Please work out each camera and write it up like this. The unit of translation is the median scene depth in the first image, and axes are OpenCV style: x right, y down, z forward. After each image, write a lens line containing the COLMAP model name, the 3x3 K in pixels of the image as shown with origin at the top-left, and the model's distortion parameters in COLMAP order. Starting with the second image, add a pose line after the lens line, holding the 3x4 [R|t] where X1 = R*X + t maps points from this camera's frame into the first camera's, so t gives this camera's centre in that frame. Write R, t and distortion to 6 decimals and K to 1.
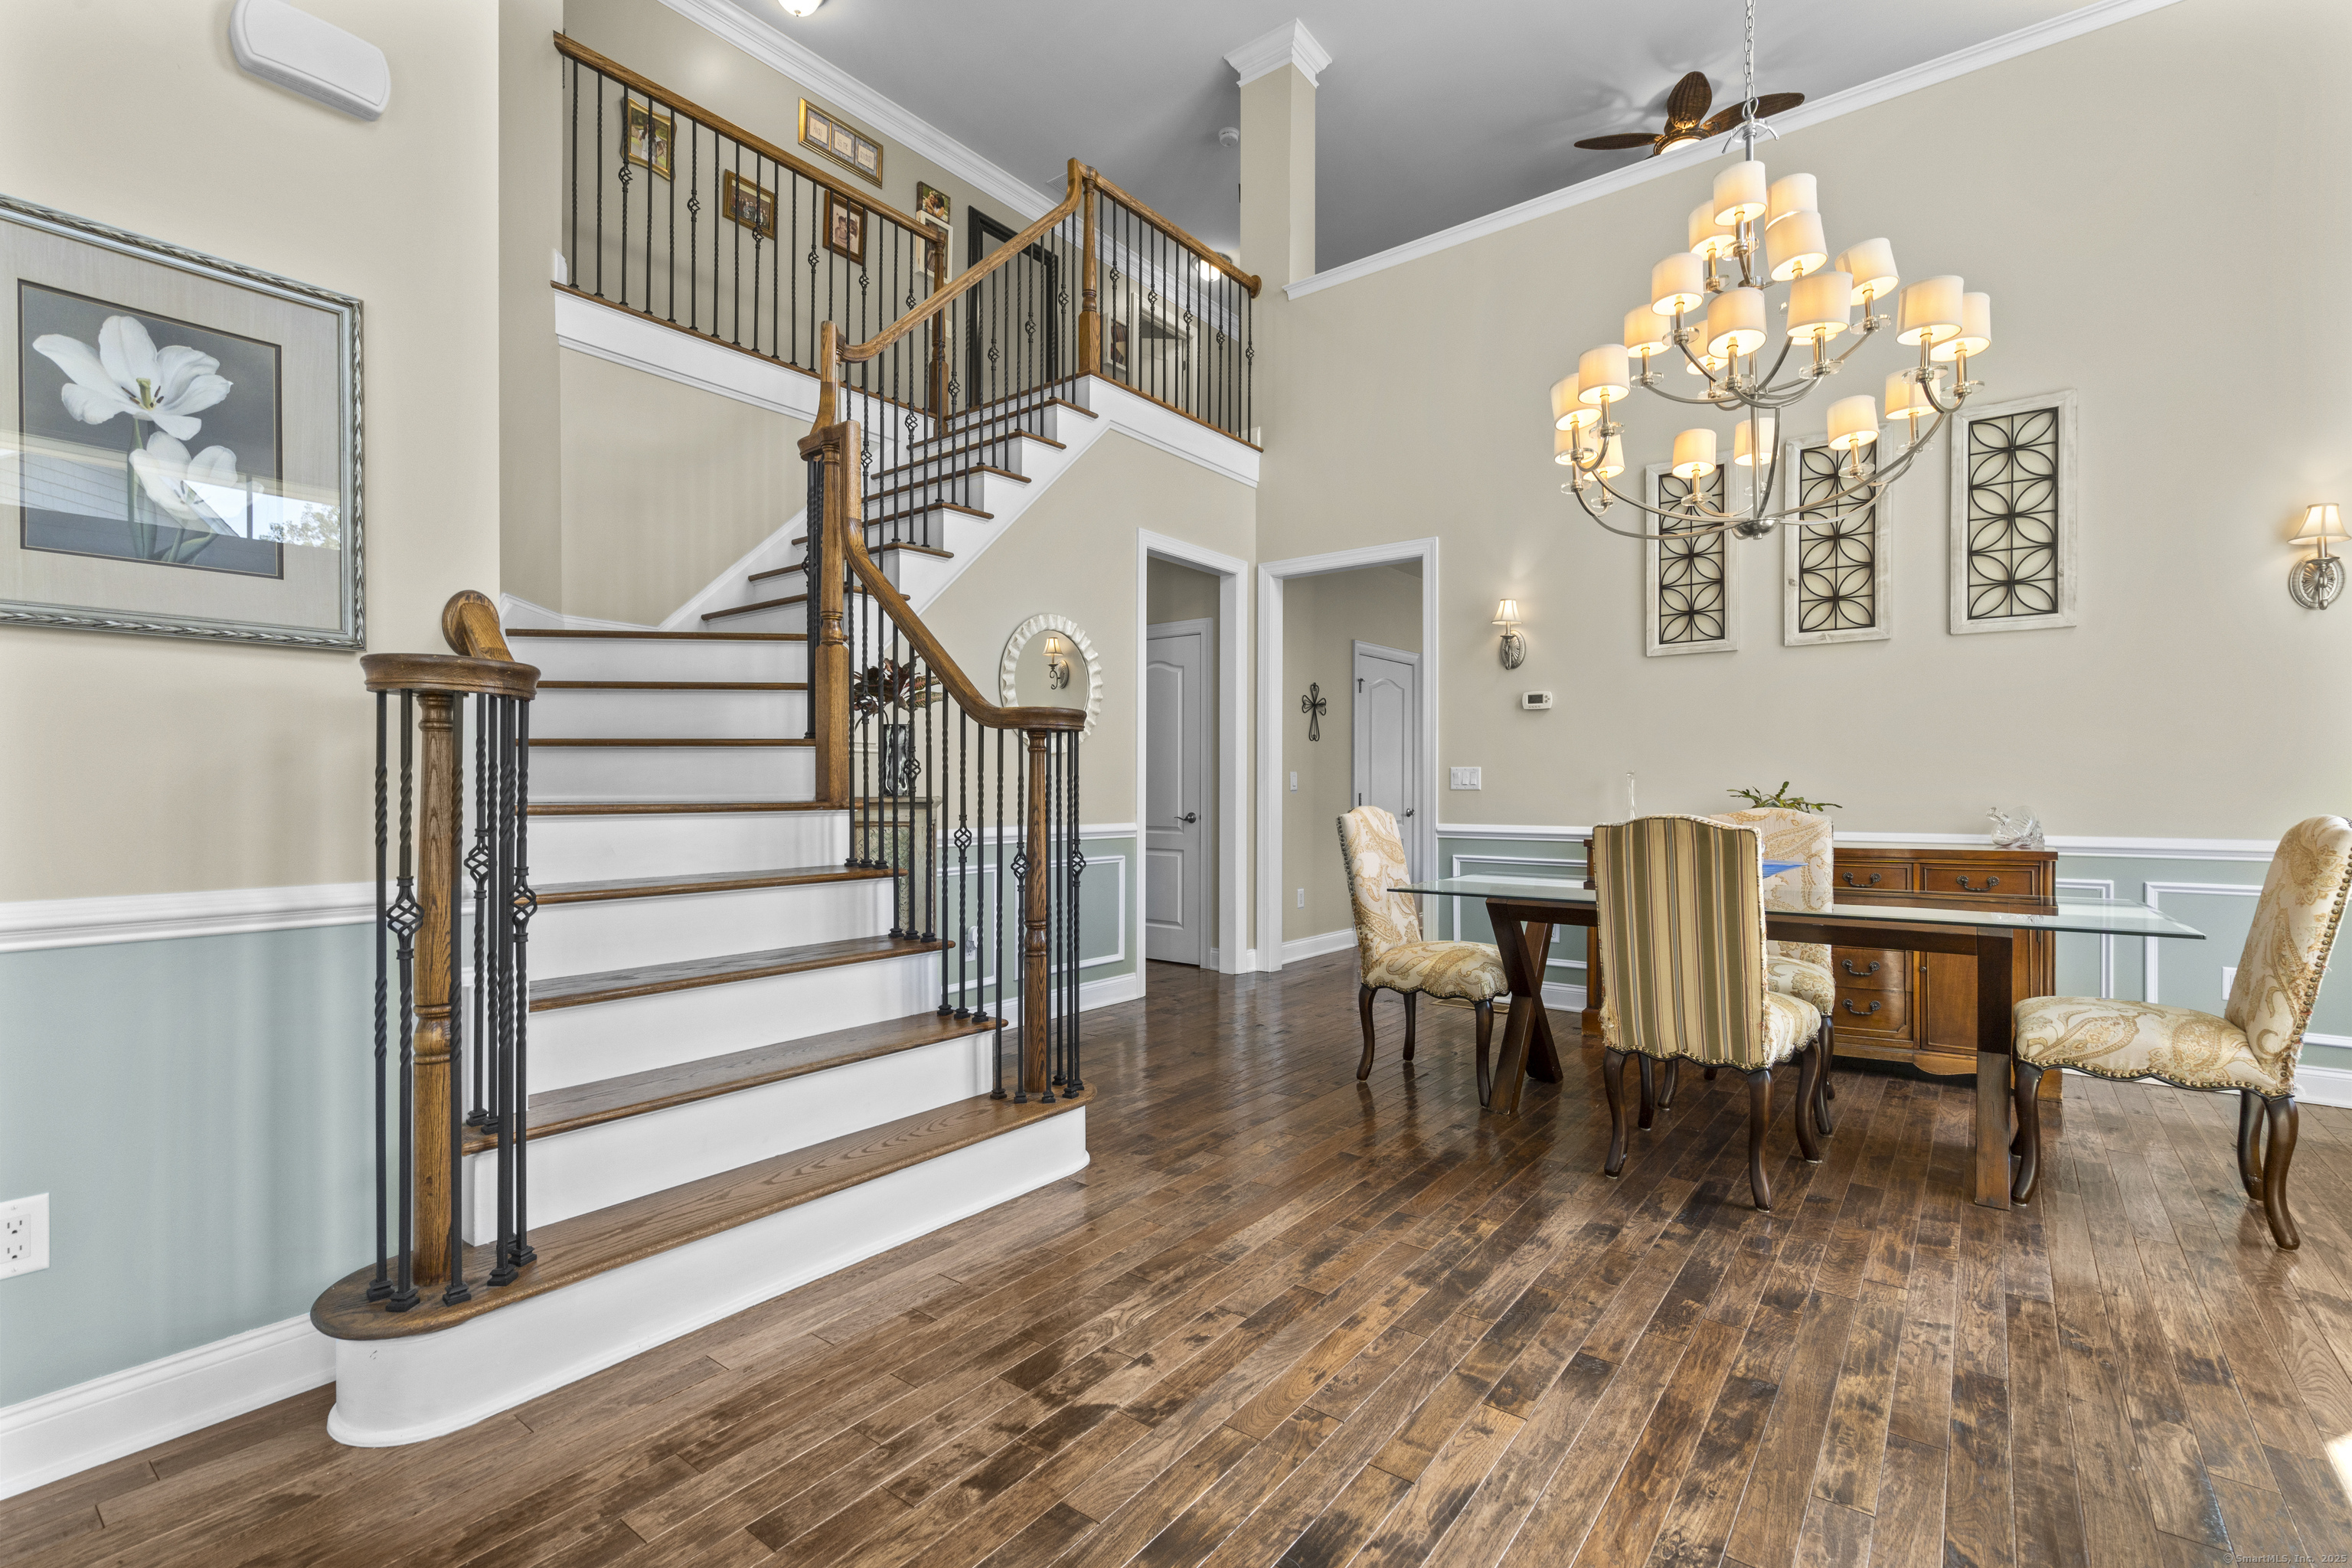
lens RADIAL K [[1055.8, 0, 1176.8], [0, 1055.8, 782.4], [0, 0, 1]] dist [-0.001362, 0.000272]
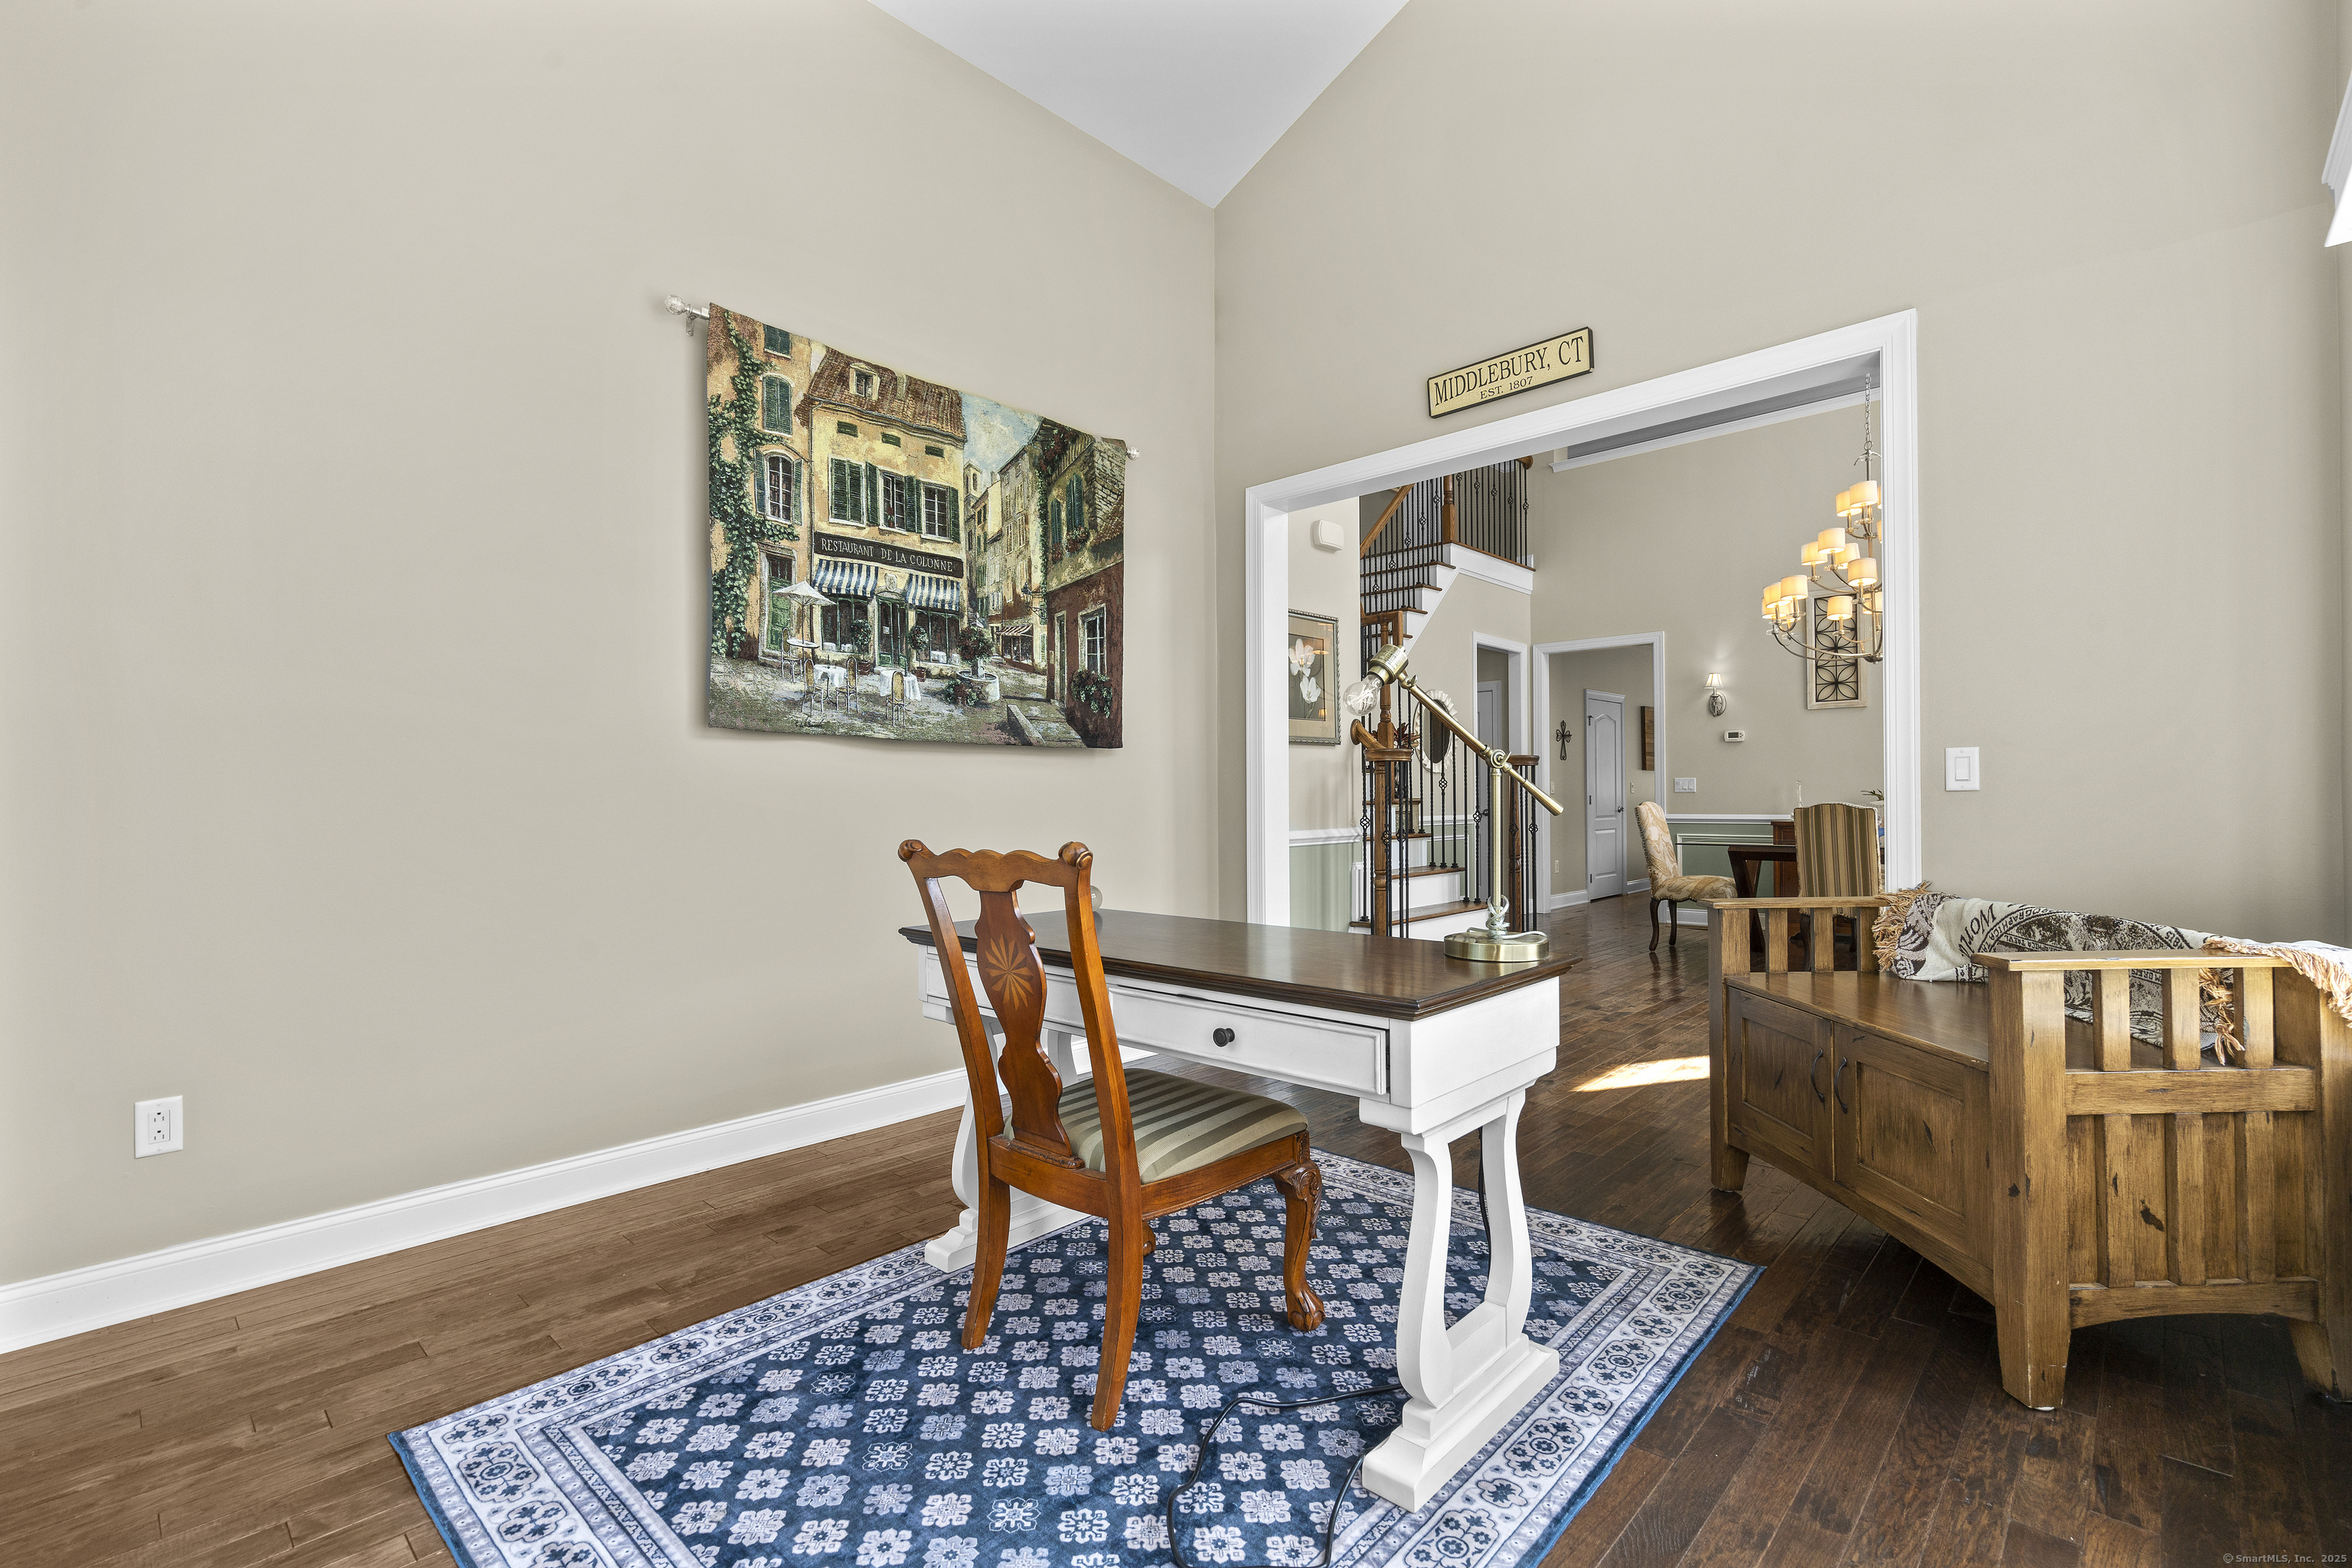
lens RADIAL K [[1055.8, 0, 1174.6], [0, 1055.8, 793.5], [0, 0, 1]] dist [-0.001362, 0.000272]
pose [[0.995532, -0.009108, -0.093988, -0.358029], [0.009613, 0.999942, 0.004931, -0.006716], [0.093937, -0.005813, 0.995561, -0.681312]]
